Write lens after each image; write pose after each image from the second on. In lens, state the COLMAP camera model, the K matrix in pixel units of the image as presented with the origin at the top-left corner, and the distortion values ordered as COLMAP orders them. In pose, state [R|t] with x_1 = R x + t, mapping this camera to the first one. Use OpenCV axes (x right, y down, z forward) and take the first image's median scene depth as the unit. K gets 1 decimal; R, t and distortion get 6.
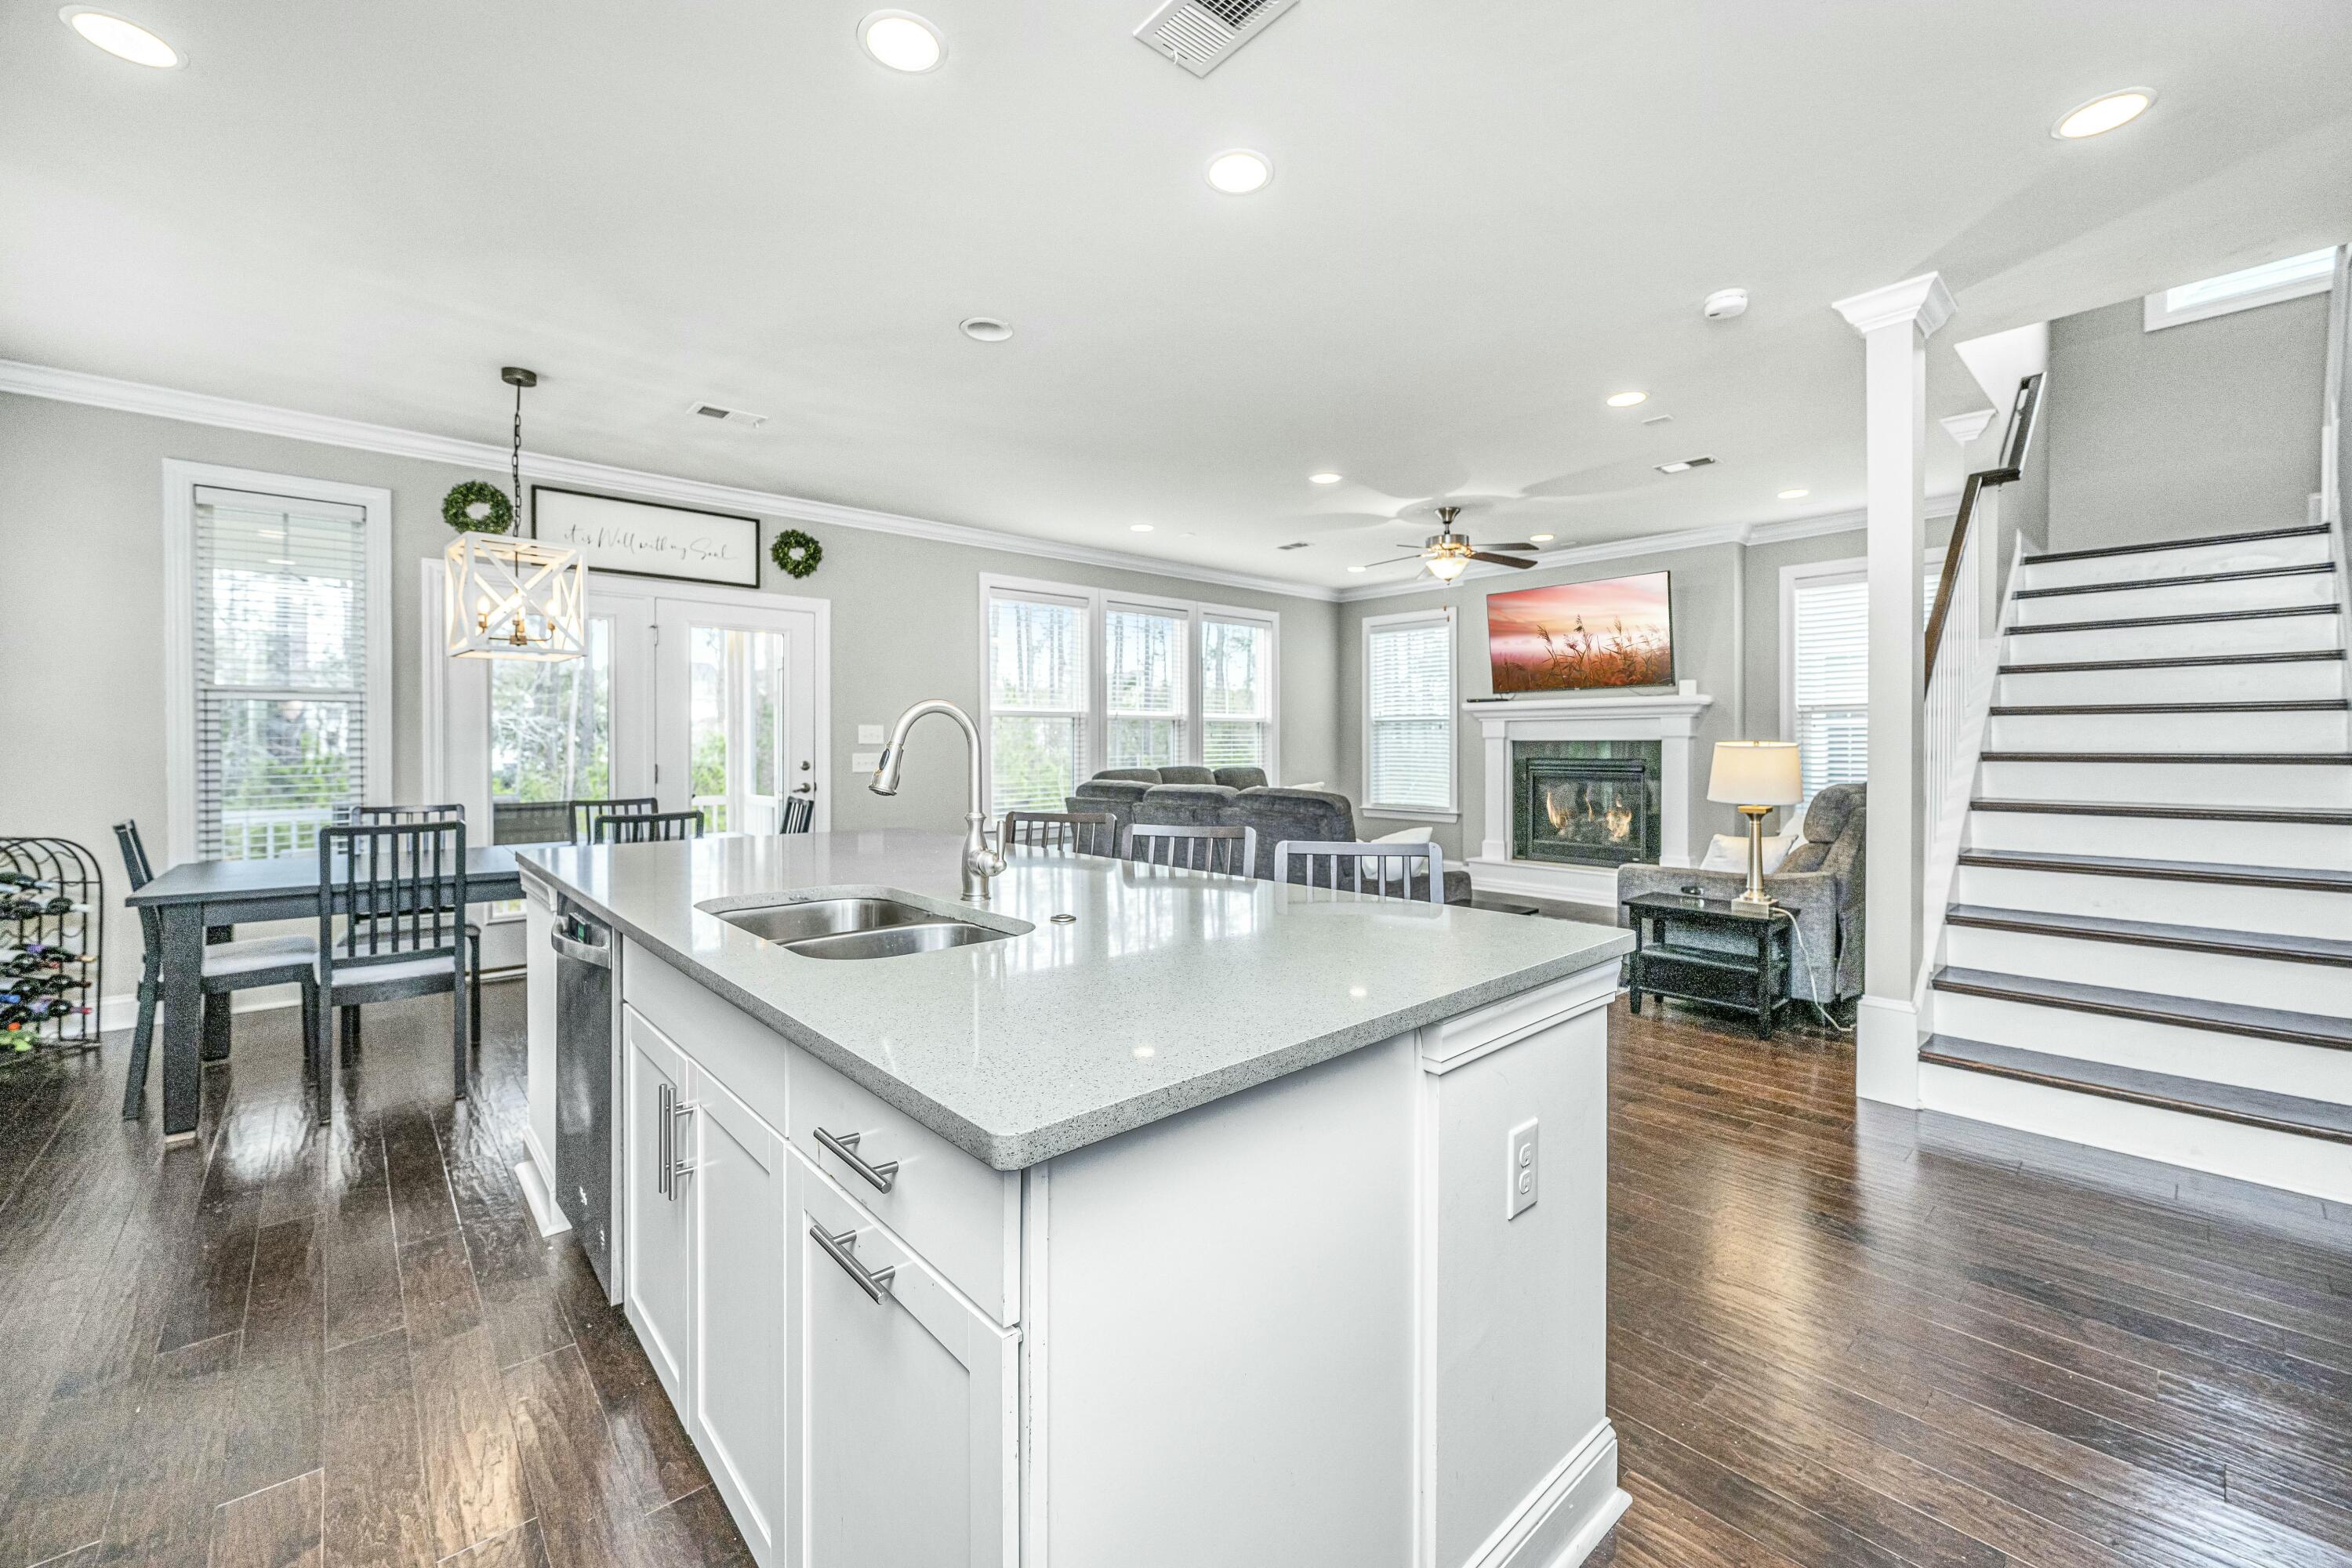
lens RADIAL K [[978.8, 0, 1161.5], [0, 978.8, 755.7], [0, 0, 1]] dist [-0.001624, 0.001248]
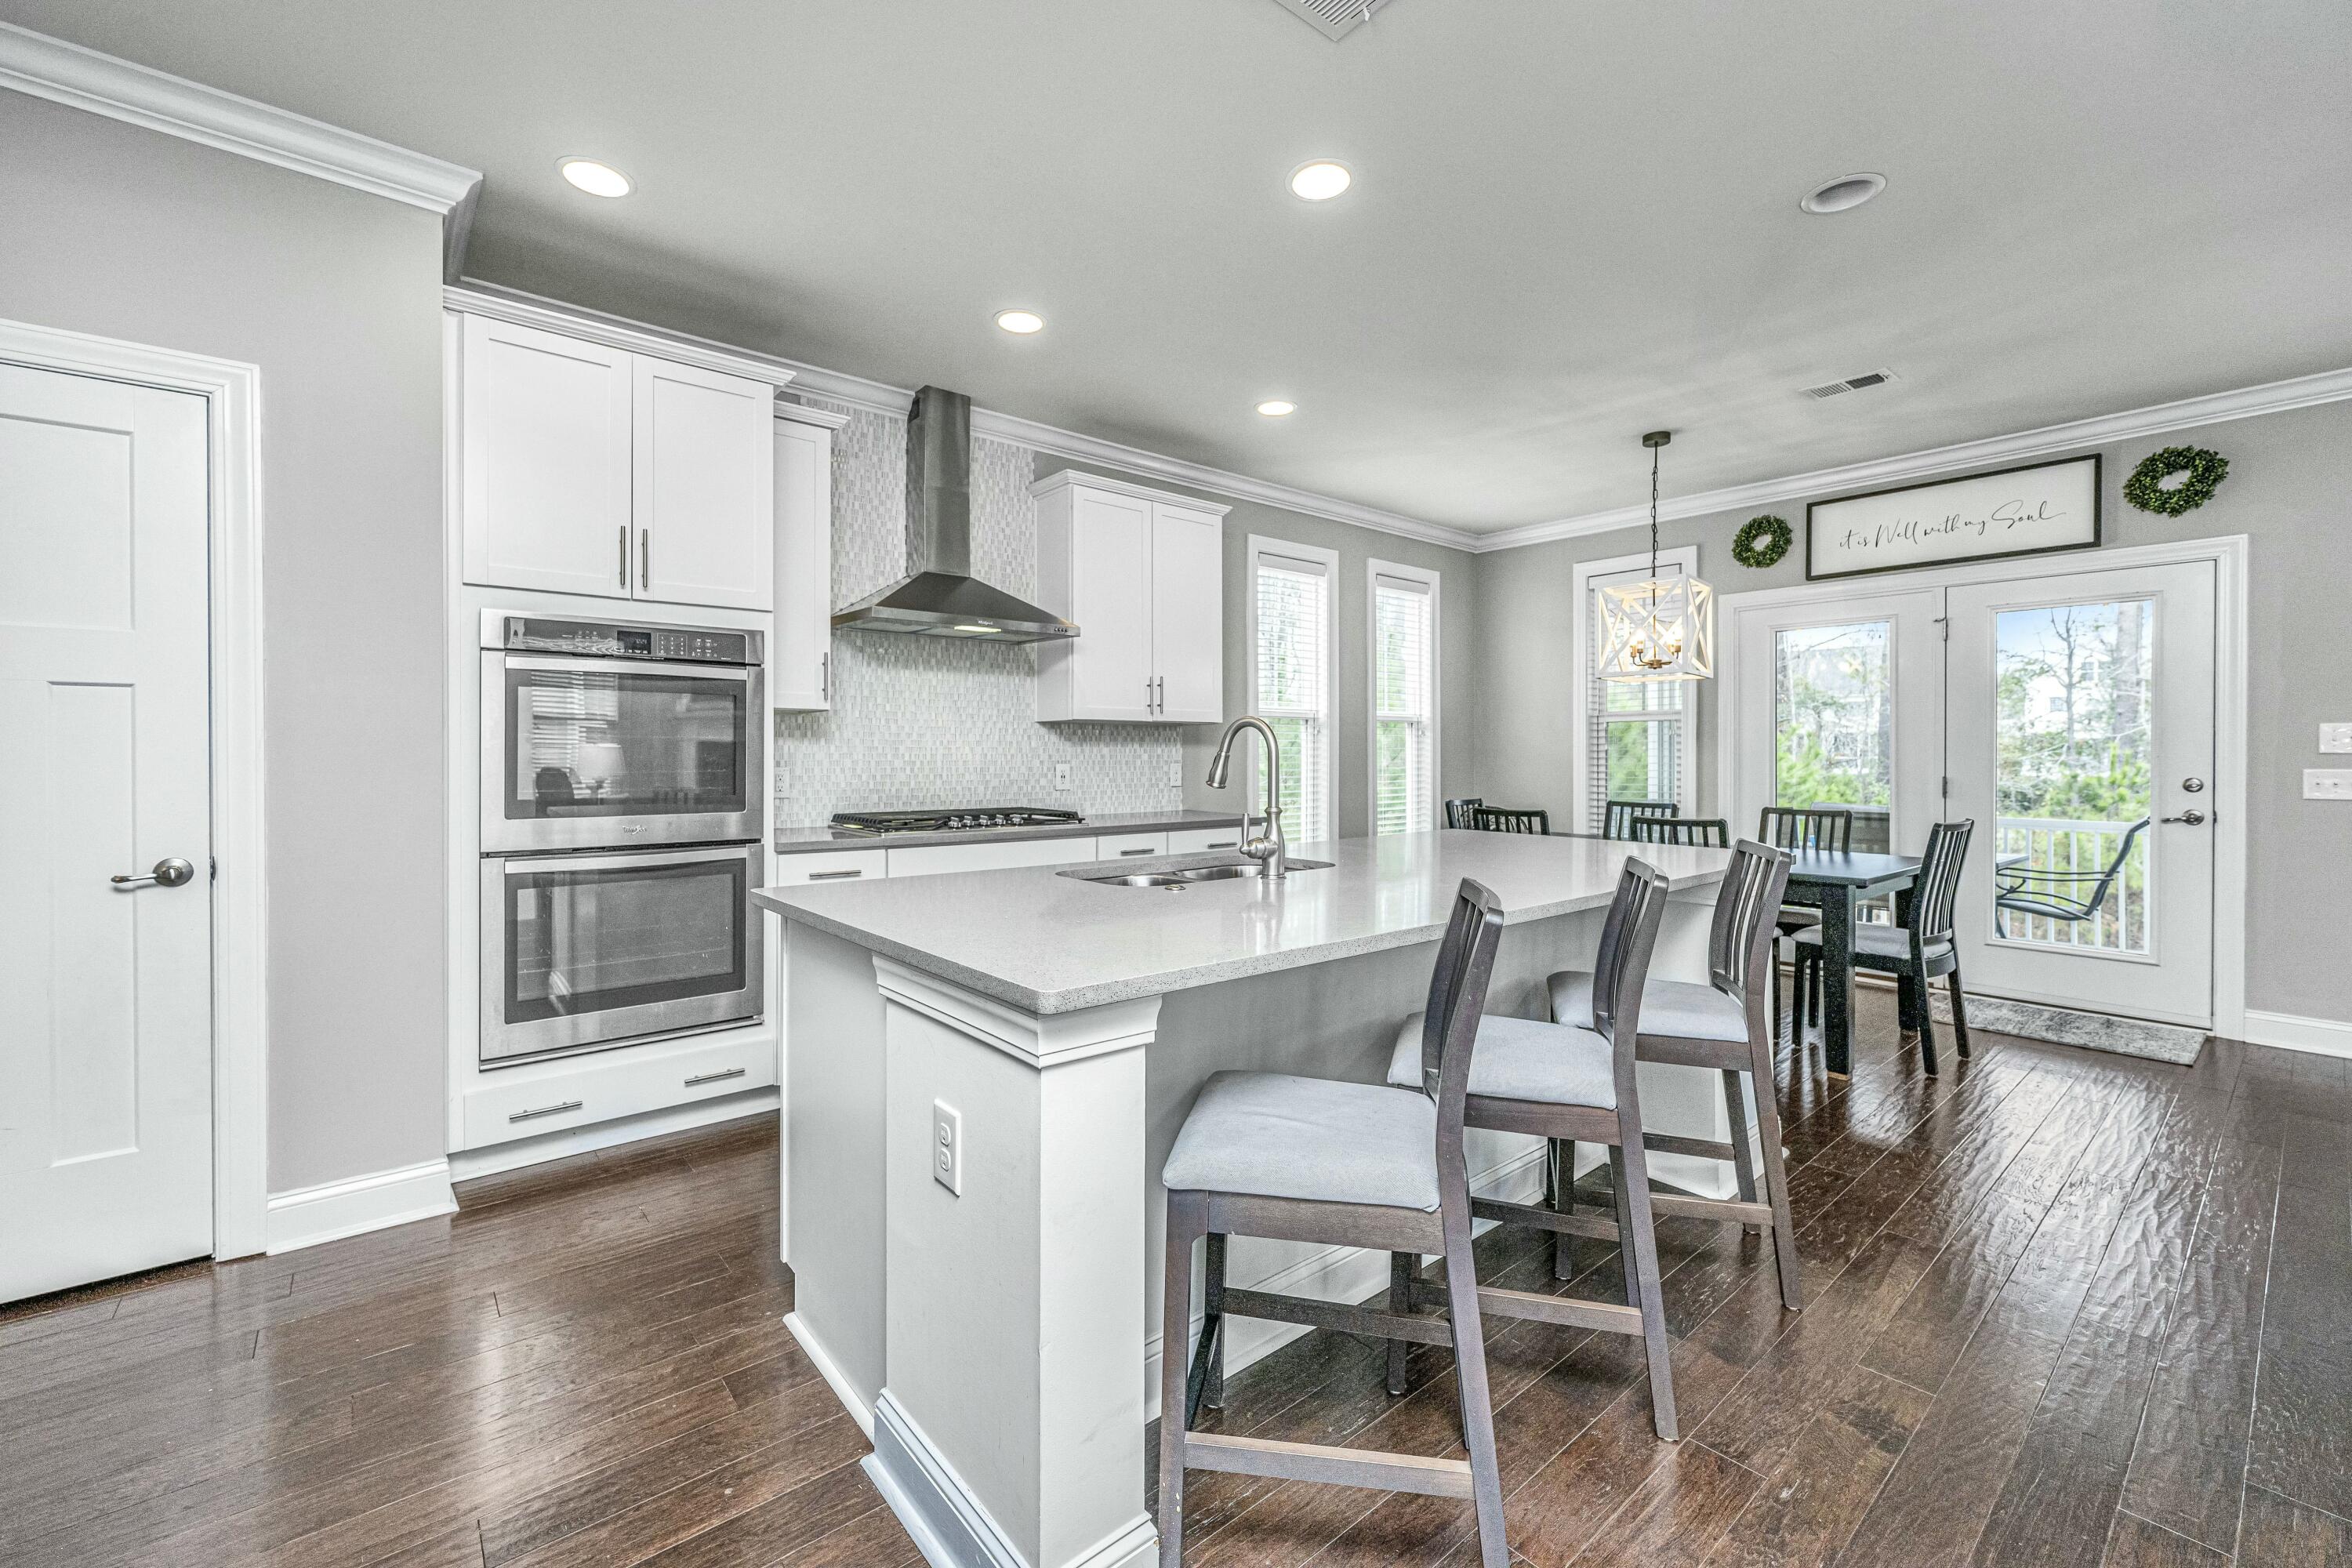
lens RADIAL K [[978.8, 0, 1178.4], [0, 978.8, 774.1], [0, 0, 1]] dist [-0.001624, 0.001248]
pose [[-0.034956, 0.018158, -0.999224, 0.498350], [-0.012565, 0.999748, 0.018607, -0.001872], [0.999310, 0.013206, -0.034719, 0.443995]]
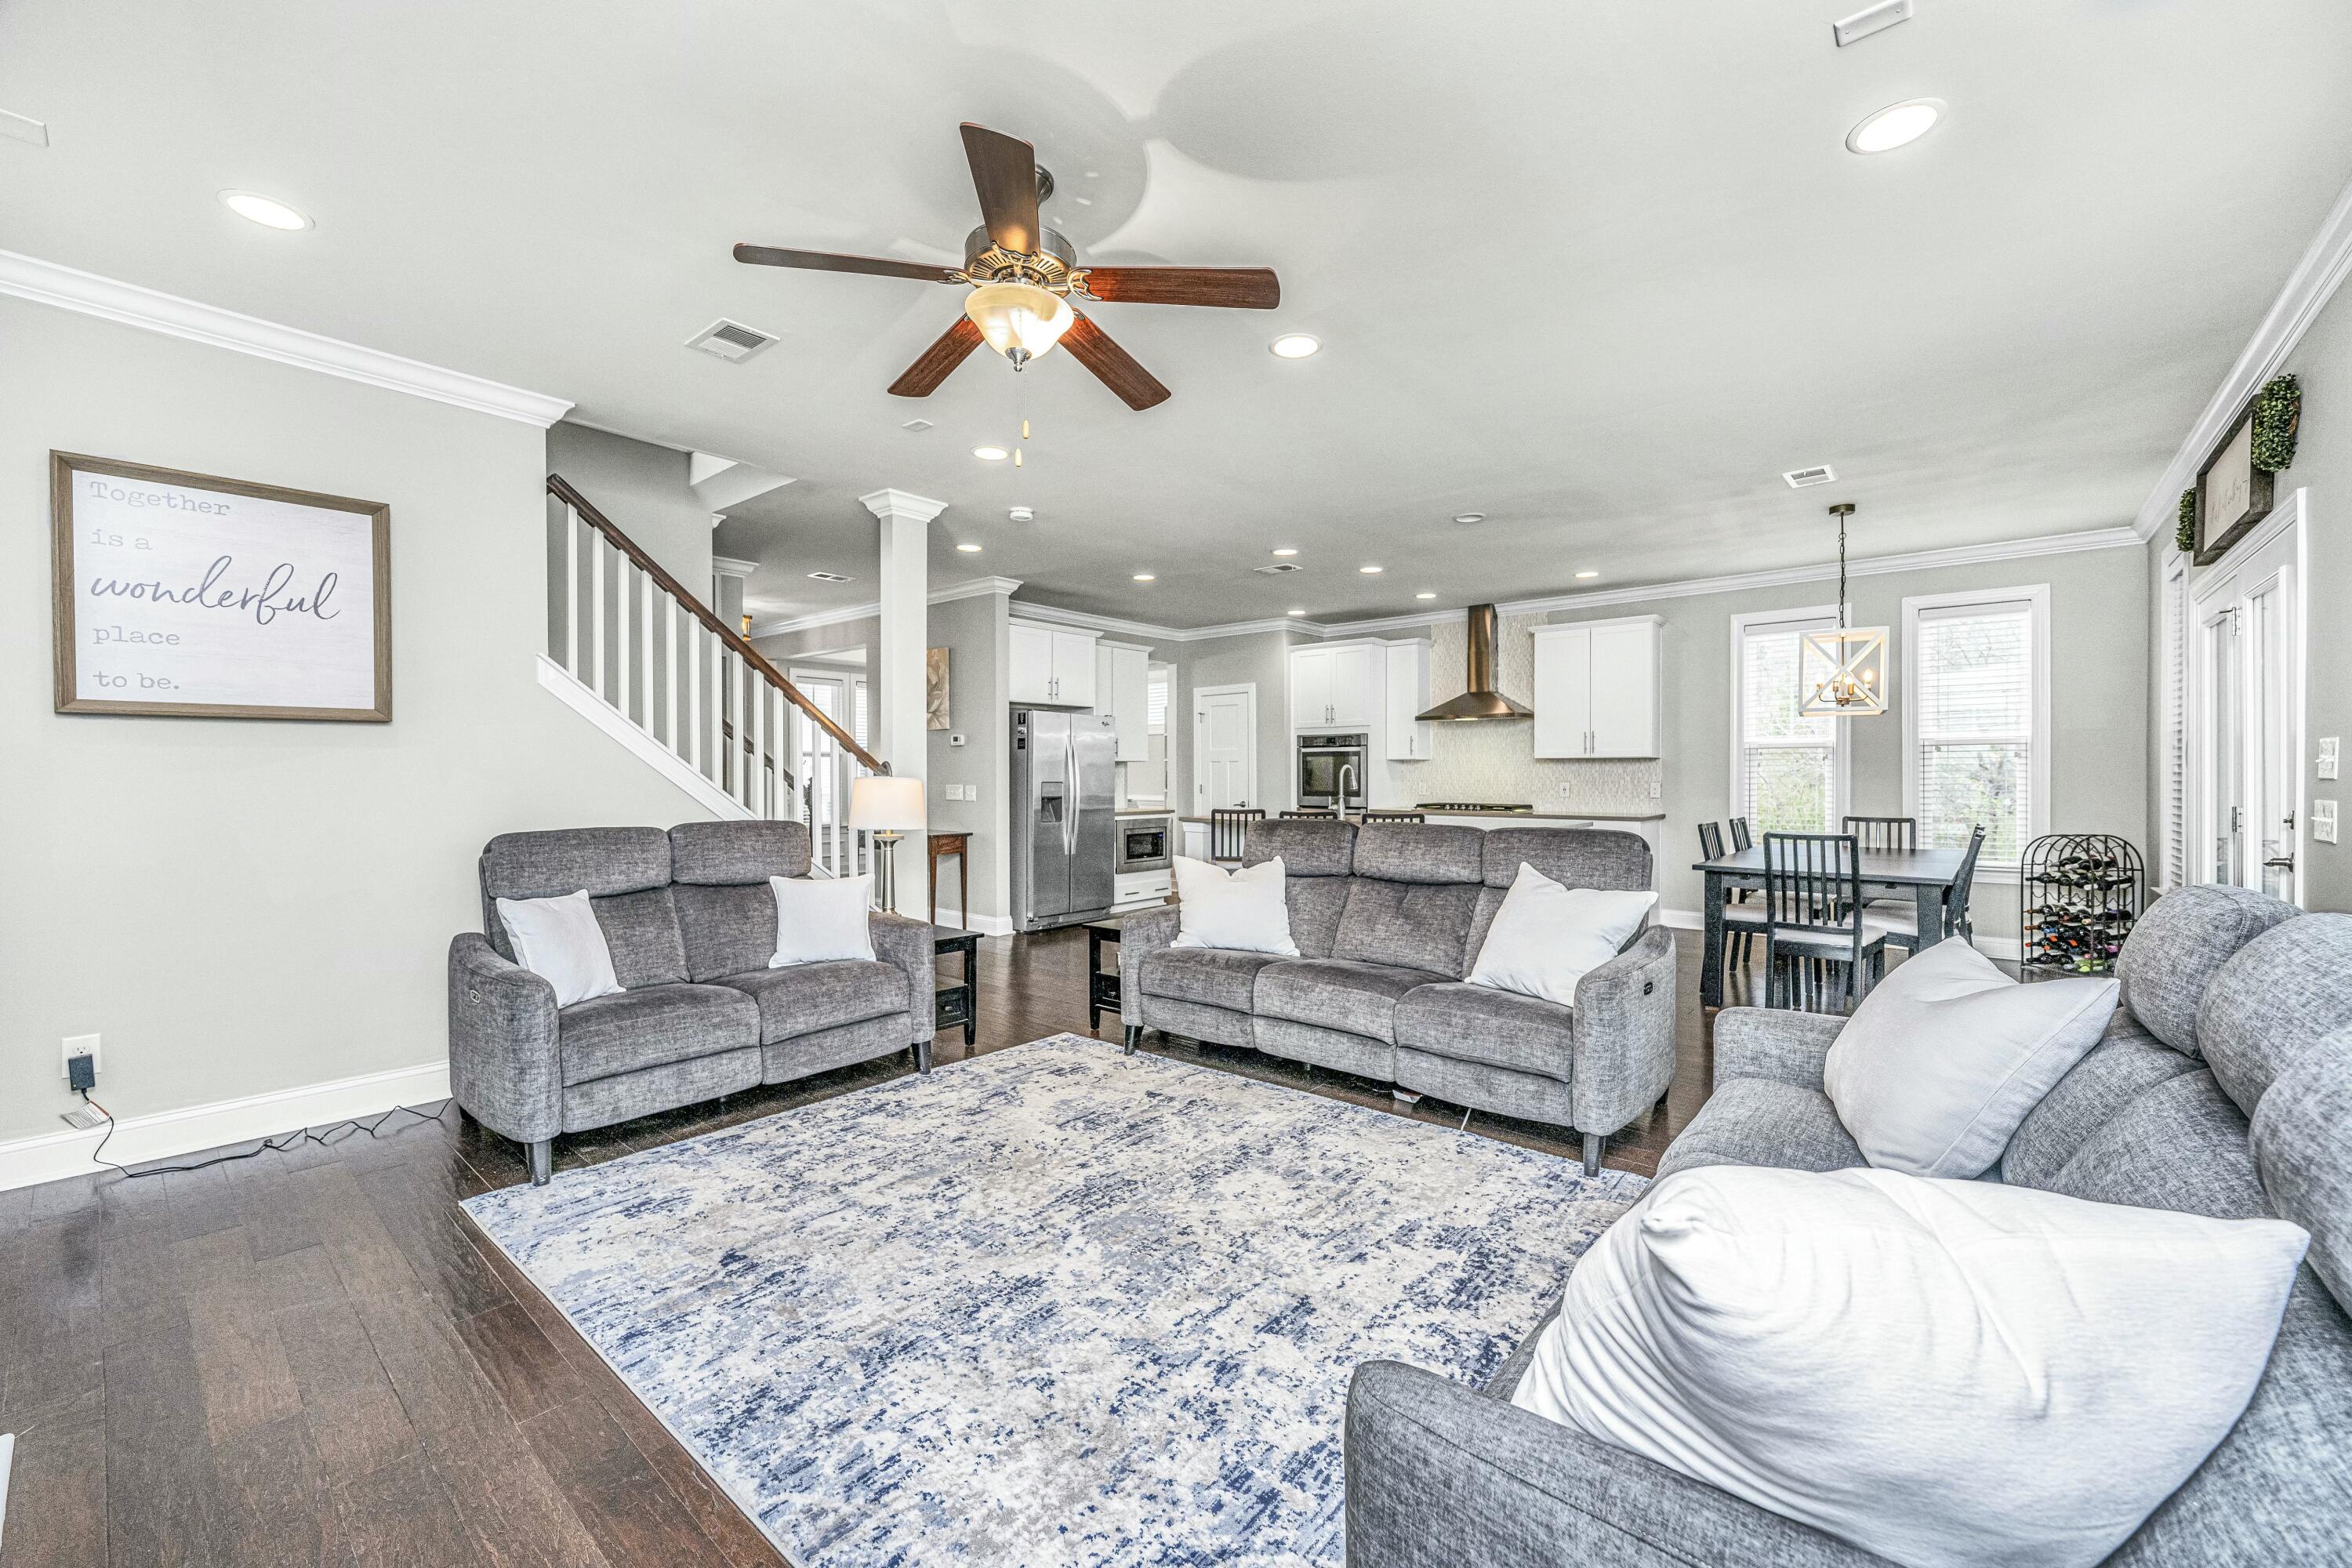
lens RADIAL K [[898.6, 0, 1143.2], [0, 898.6, 776.5], [0, 0, 1]] dist [-0.001868, -0.000057]
pose [[-0.994672, -0.002095, -0.103068, 0.409216], [-0.003722, 0.999871, 0.015598, -0.038928], [0.103022, 0.015898, -0.994552, 1.935547]]
